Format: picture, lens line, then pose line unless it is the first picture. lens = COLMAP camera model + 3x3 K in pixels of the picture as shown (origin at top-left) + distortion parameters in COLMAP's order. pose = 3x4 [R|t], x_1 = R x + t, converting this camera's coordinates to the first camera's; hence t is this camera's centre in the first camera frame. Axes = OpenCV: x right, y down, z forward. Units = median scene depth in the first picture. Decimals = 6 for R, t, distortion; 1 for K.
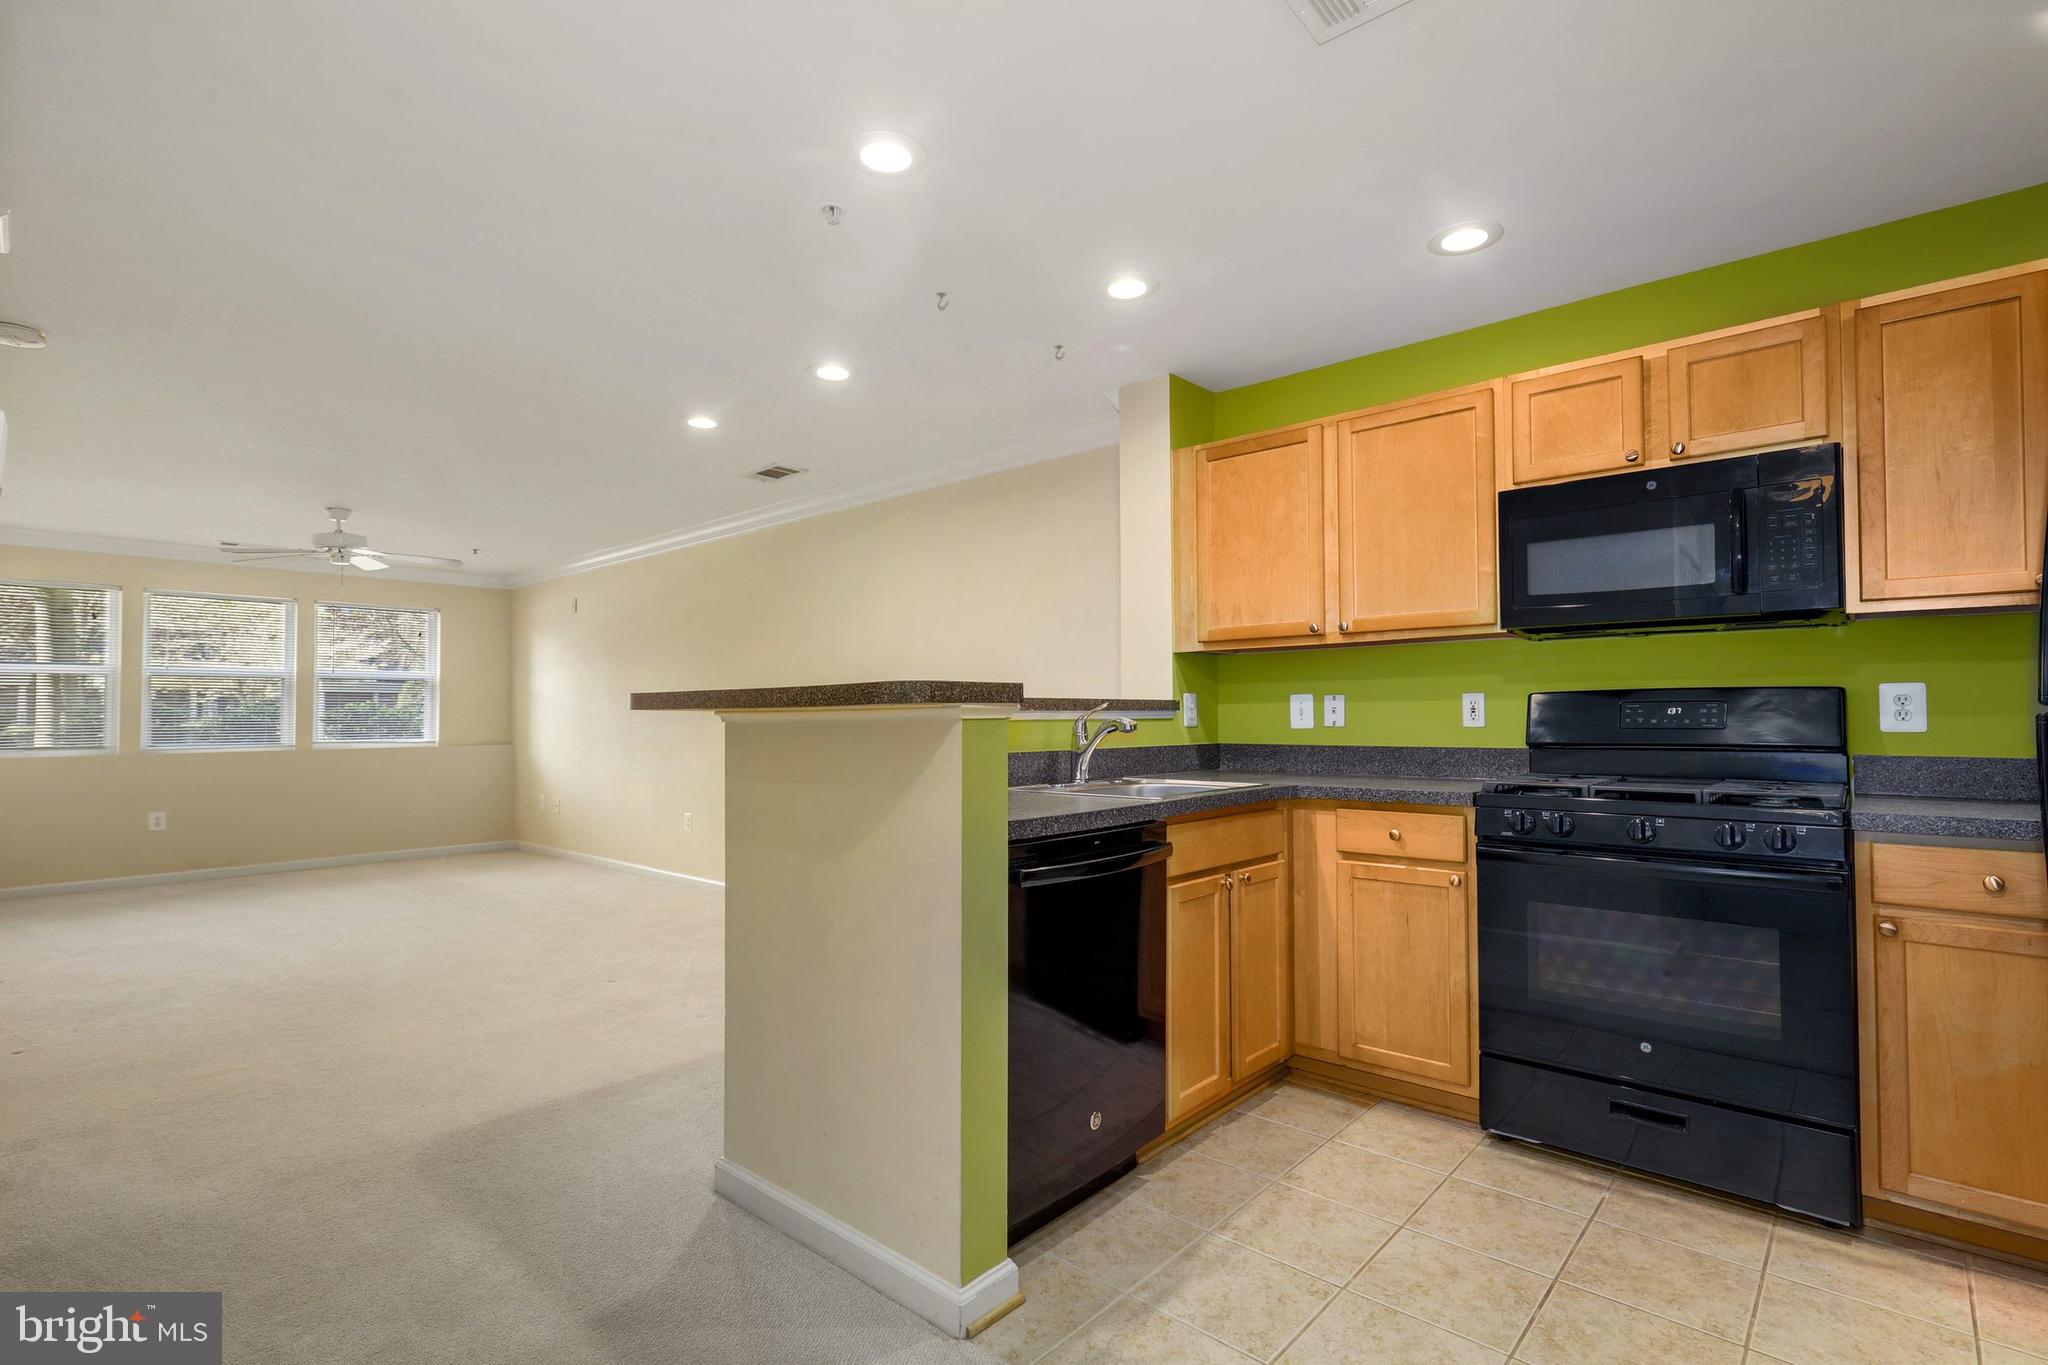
lens RADIAL K [[970.1, 0, 1022.1], [0, 970.1, 695.9], [0, 0, 1]] dist [0.004396, -0.002785]
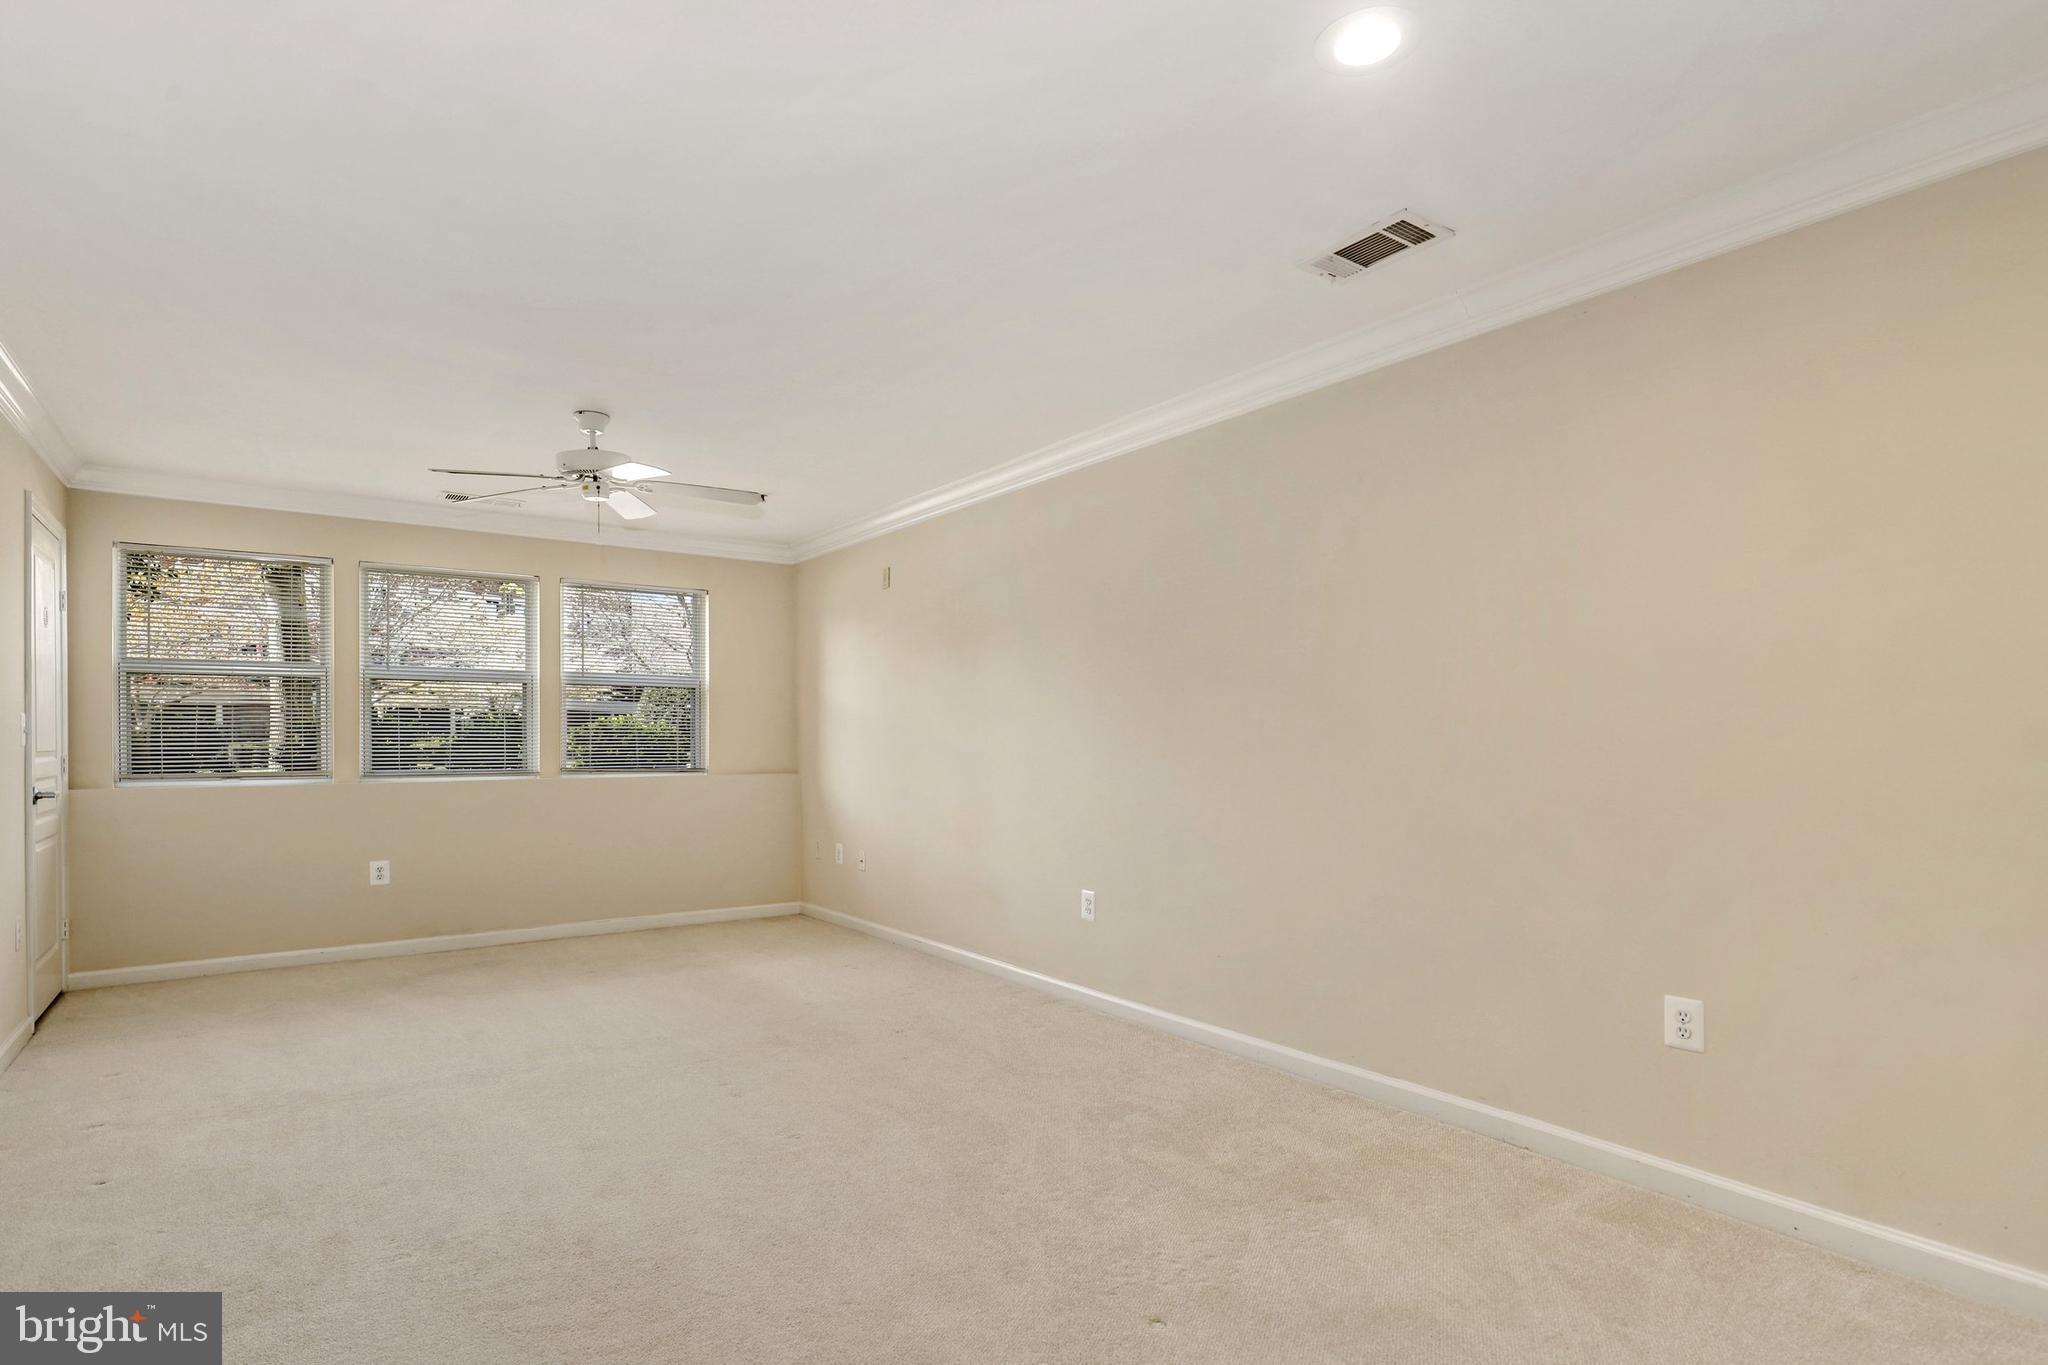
lens RADIAL K [[1023.8, 0, 1010.2], [0, 1023.8, 749.6], [0, 0, 1]] dist [-0.000102, 0.002854]
pose [[0.977344, 0.006530, -0.211555, -0.589891], [0.000473, 0.999454, 0.033036, 0.018768], [0.211656, -0.032388, 0.976808, 0.796359]]
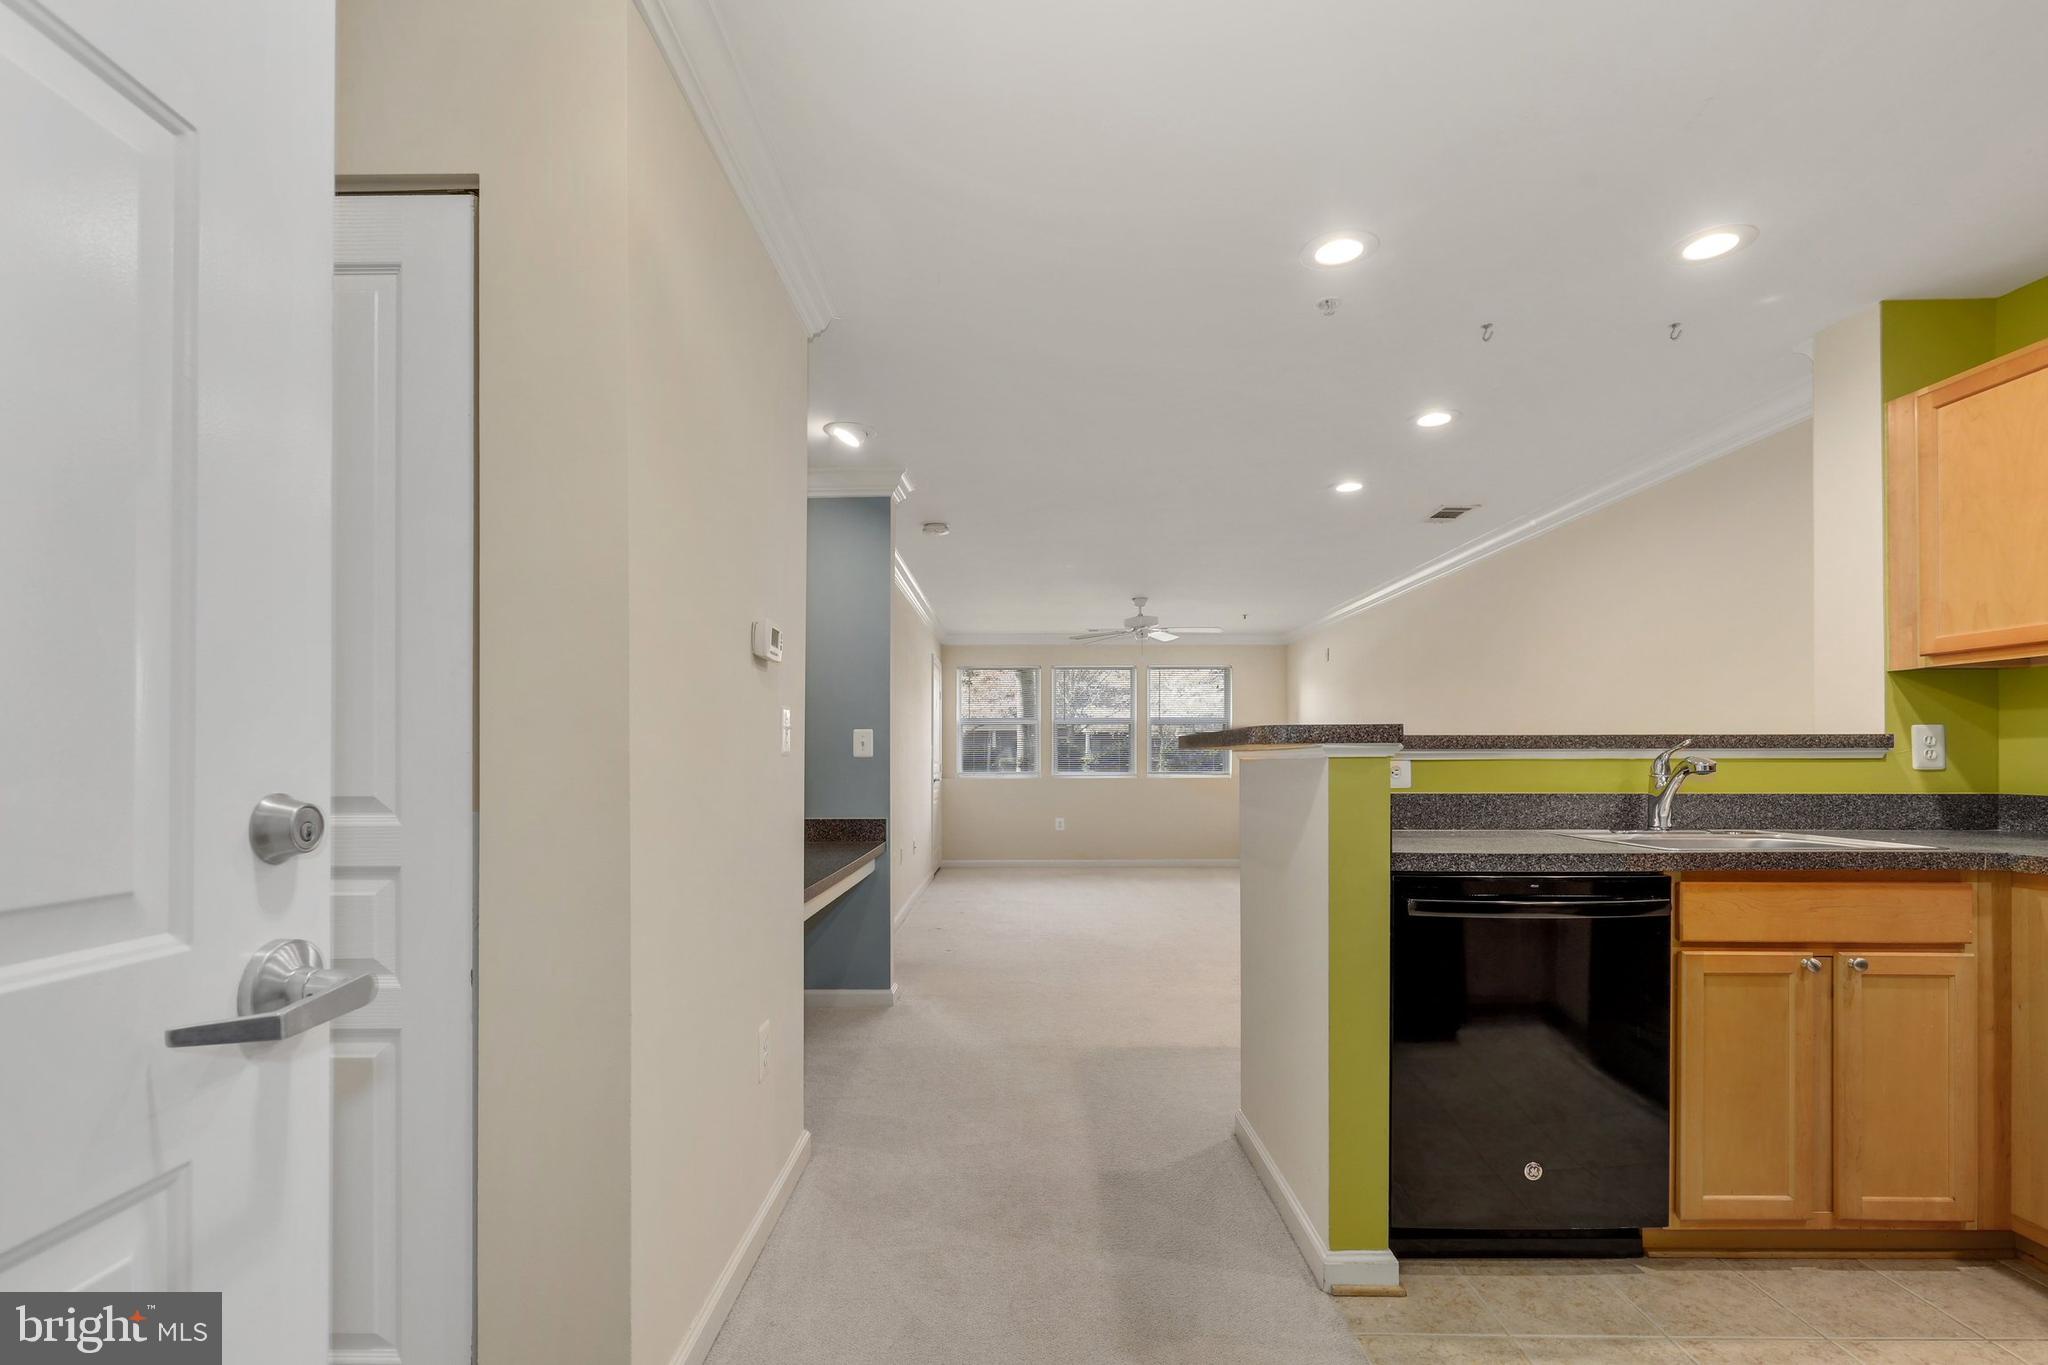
lens RADIAL K [[953.1, 0, 1005.4], [0, 953.1, 753.5], [0, 0, 1]] dist [0.001550, 0.001813]
pose [[0.653774, 0.002596, -0.756686, 0.357281], [0.013748, 0.999788, 0.015309, -0.001964], [0.756565, -0.020411, 0.653600, -0.012426]]
